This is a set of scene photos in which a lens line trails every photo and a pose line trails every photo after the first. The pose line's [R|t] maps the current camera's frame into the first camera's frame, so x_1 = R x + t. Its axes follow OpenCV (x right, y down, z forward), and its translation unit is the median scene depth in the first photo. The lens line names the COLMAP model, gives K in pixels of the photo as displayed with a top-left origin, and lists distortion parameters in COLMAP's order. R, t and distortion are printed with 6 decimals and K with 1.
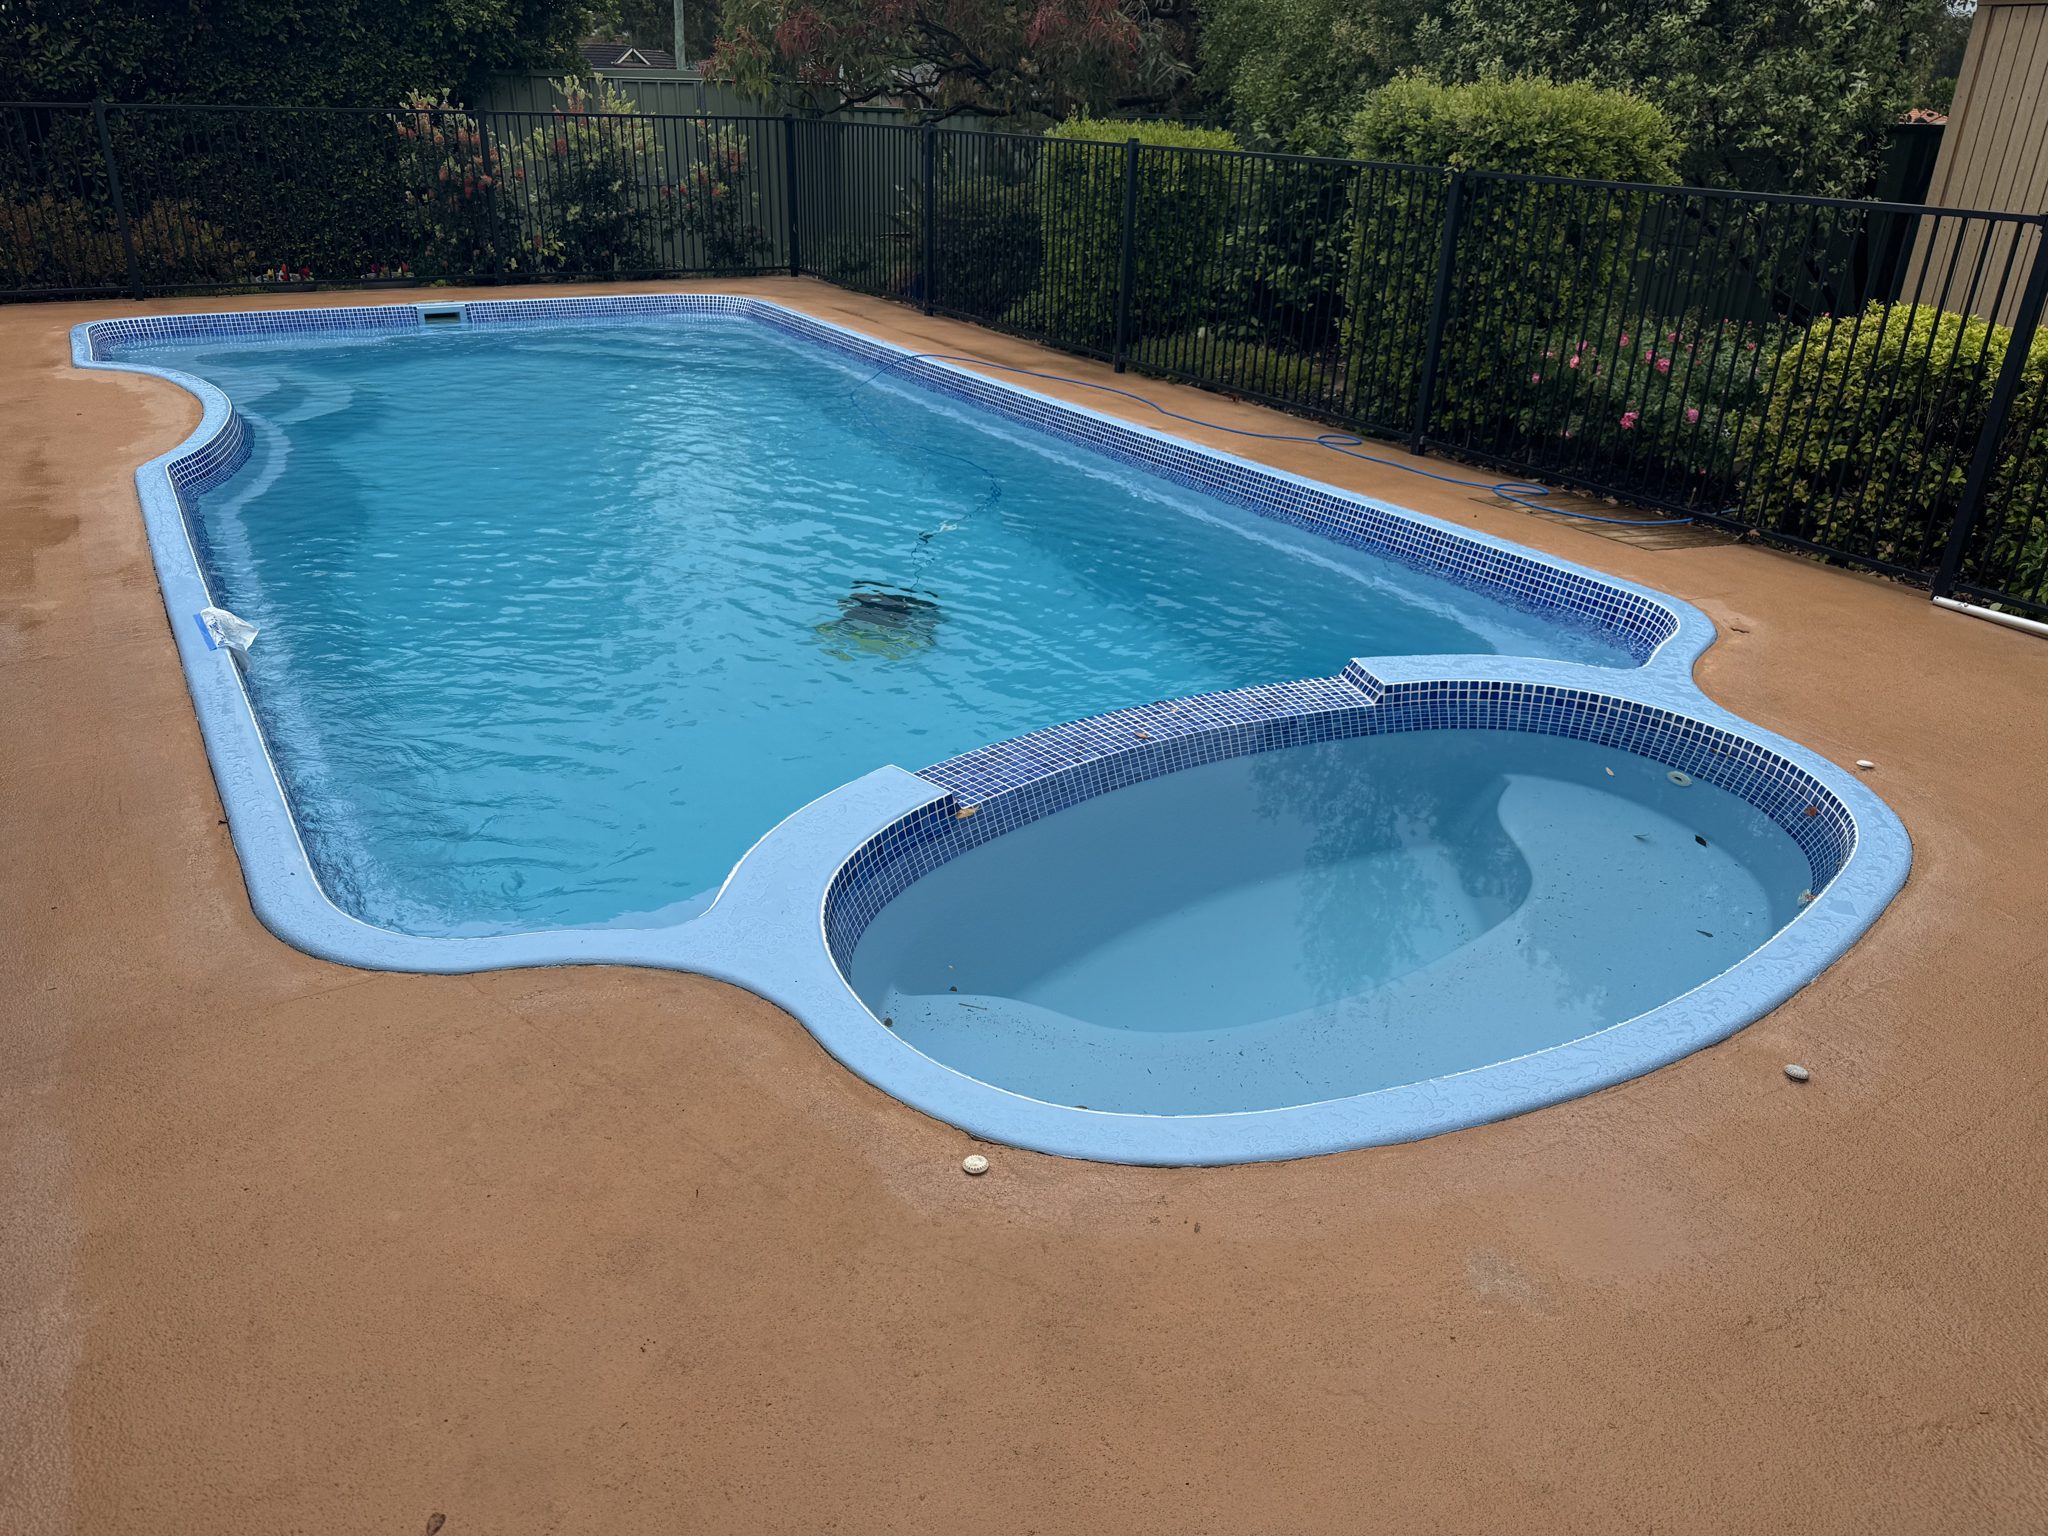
lens RADIAL K [[1438.9, 0, 1024.0], [0, 1438.9, 768.0], [0, 0, 1]] dist [-0.003230, -0.001578]
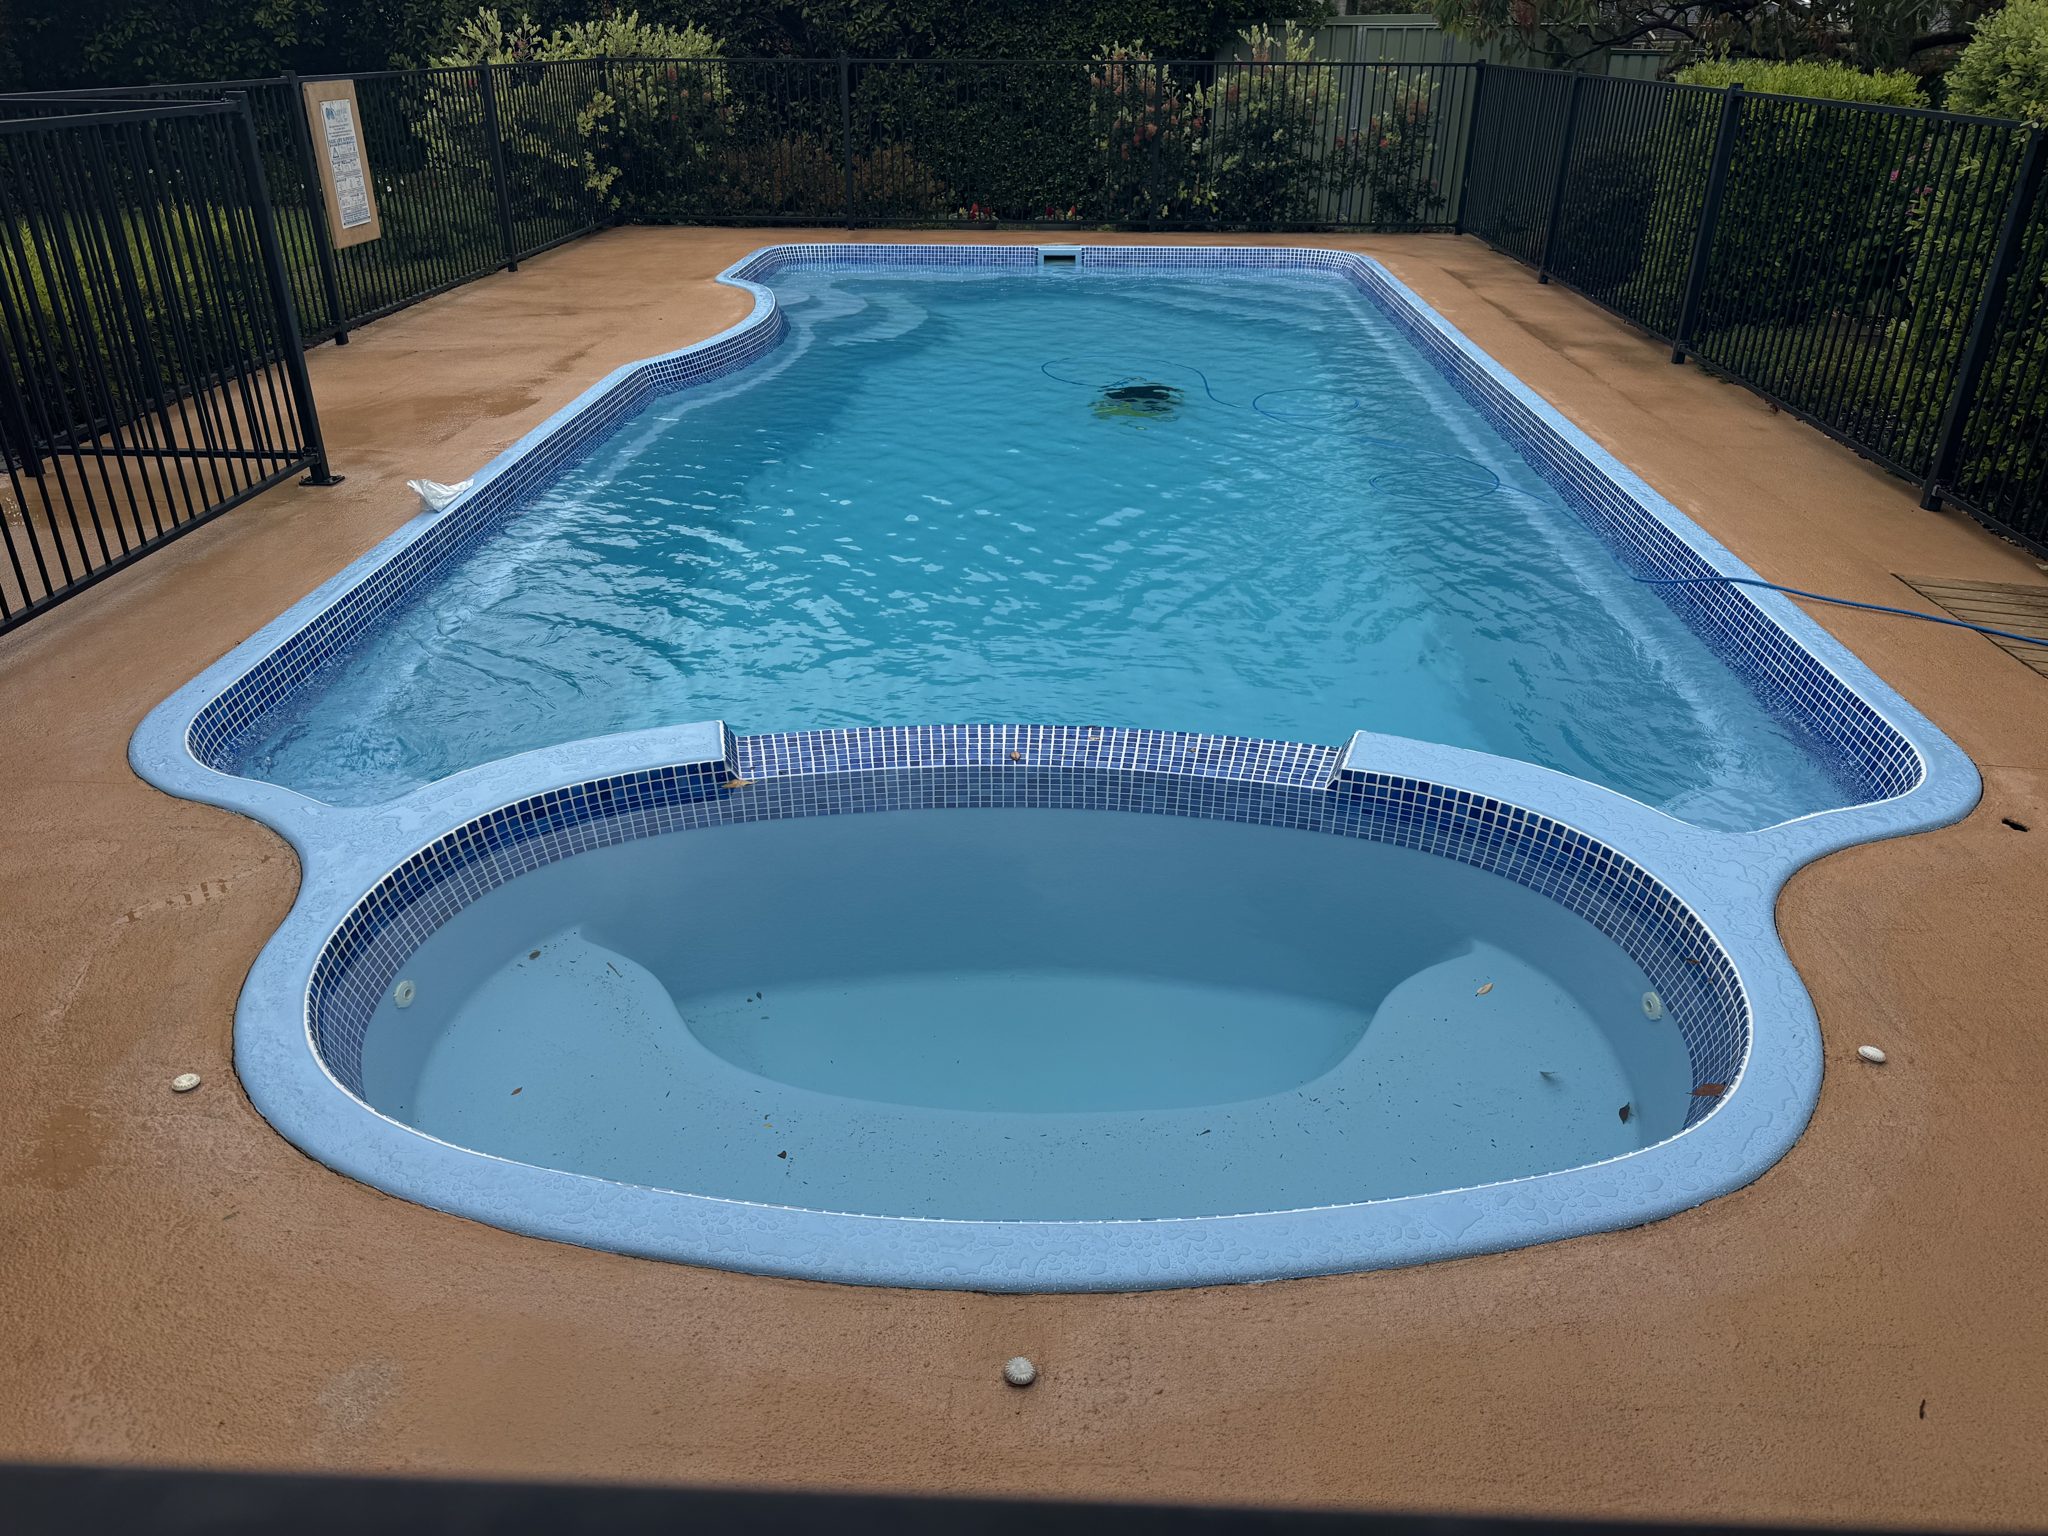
lens RADIAL K [[1482.6, 0, 1028.5], [0, 1482.6, 692.4], [0, 0, 1]] dist [0.110201, -0.195480]
pose [[0.827482, 0.204540, -0.522913, 0.194938], [-0.219838, 0.974962, 0.033478, -0.032476], [0.516668, 0.087253, 0.851729, 0.075449]]
